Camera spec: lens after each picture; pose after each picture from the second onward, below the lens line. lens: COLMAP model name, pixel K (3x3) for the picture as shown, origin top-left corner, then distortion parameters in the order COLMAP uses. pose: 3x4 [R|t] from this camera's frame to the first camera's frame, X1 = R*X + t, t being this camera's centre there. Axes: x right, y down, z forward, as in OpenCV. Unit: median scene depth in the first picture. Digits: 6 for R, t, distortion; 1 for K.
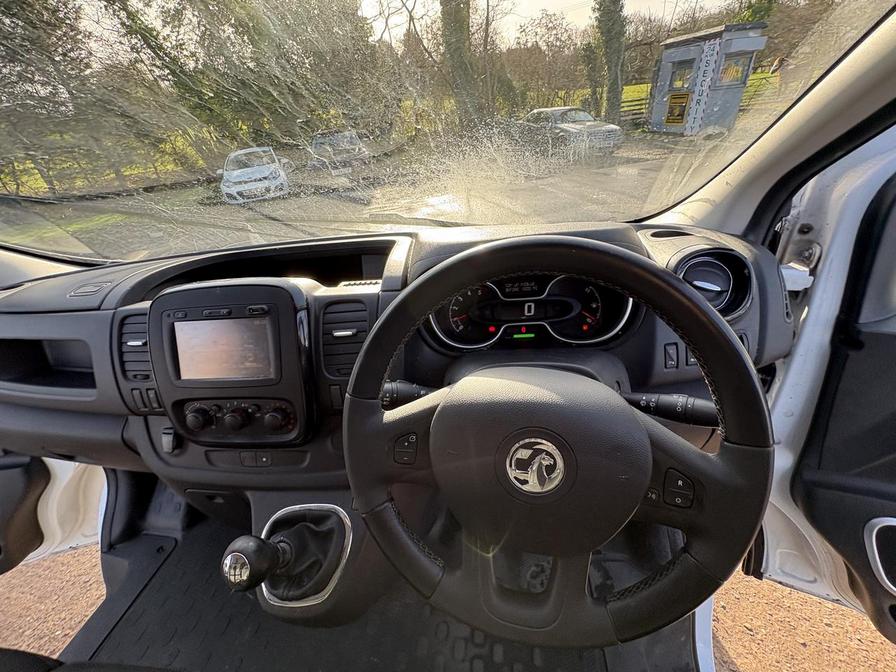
lens RADIAL K [[359.0, 0, 447.3], [0, 359.0, 336.8], [0, 0, 1]] dist [-0.003354, 0.000487]
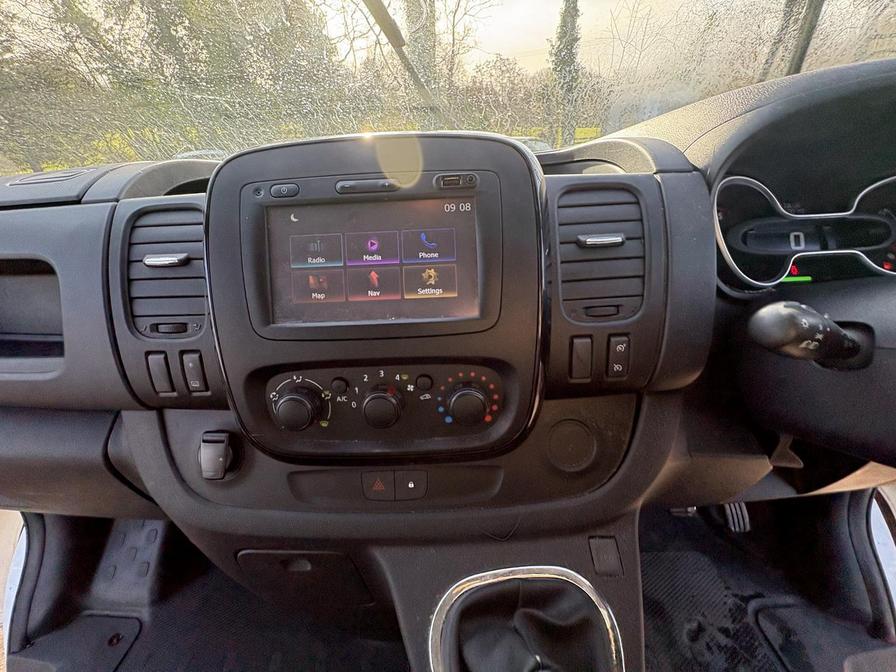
lens RADIAL K [[359.0, 0, 447.3], [0, 359.0, 336.8], [0, 0, 1]] dist [-0.003354, 0.000487]
pose [[0.991527, 0.014901, 0.129046, -0.500710], [-0.006850, 0.998014, -0.062615, 0.145464], [-0.129723, 0.061201, 0.989660, 0.423278]]
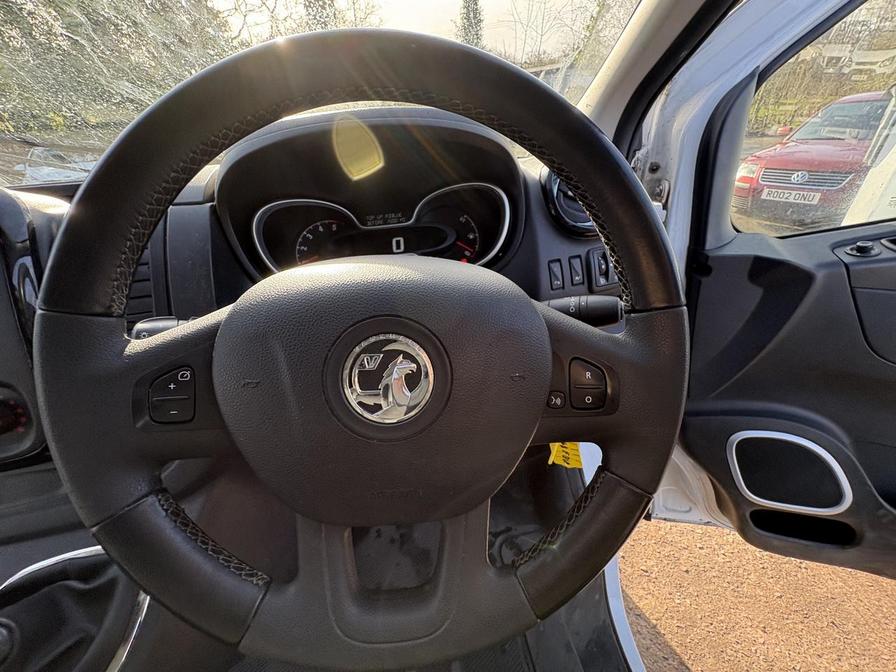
lens RADIAL K [[359.5, 0, 448.9], [0, 359.5, 335.7], [0, 0, 1]] dist [-0.001063, 0.000255]
pose [[0.956341, -0.090825, 0.277781, 0.088721], [0.100687, 0.994688, -0.021416, 0.155691], [-0.274360, 0.048450, 0.960406, 0.181515]]
